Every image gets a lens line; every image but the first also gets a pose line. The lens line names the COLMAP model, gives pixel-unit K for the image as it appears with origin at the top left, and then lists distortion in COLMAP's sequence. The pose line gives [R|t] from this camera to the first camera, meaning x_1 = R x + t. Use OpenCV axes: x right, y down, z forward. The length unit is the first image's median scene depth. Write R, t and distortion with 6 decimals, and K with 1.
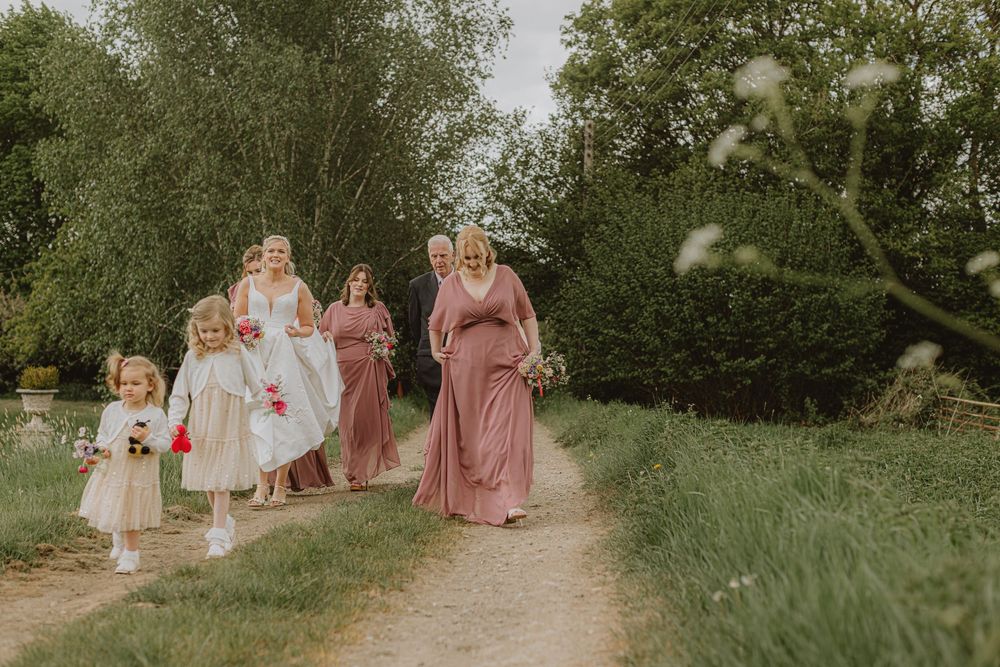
lens RADIAL K [[1457.6, 0, 500.0], [0, 1457.6, 333.5], [0, 0, 1]] dist [0.017971, 0.037216]
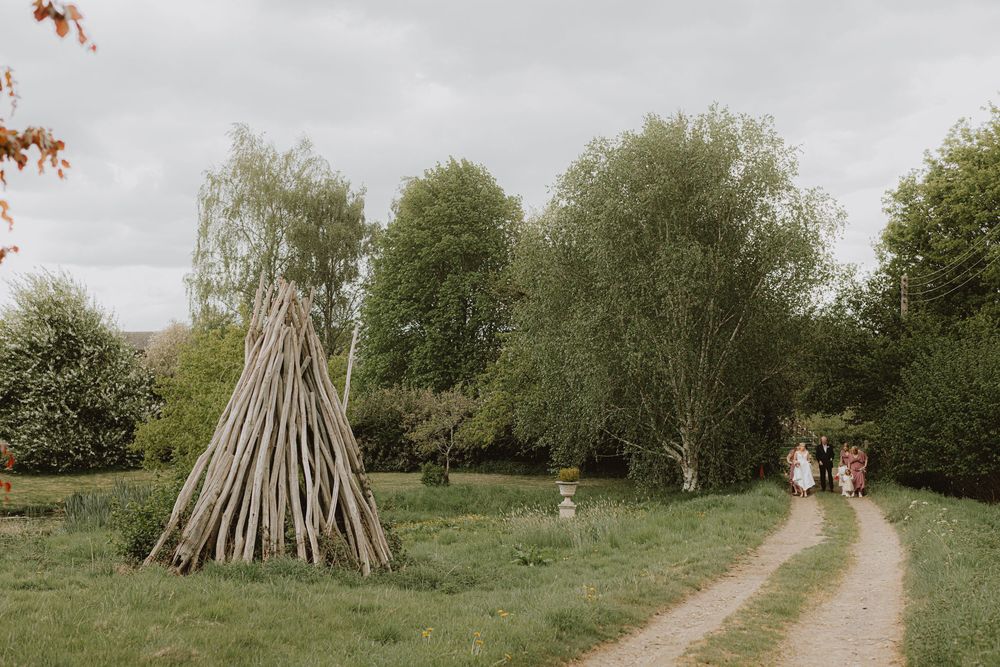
lens RADIAL K [[1457.6, 0, 500.0], [0, 1457.6, 333.5], [0, 0, 1]] dist [0.017971, 0.037216]
pose [[0.977010, -0.012871, -0.212806, -0.020686], [0.004727, 0.999238, -0.038734, -0.045495], [0.213142, 0.036837, 0.976326, -0.450496]]
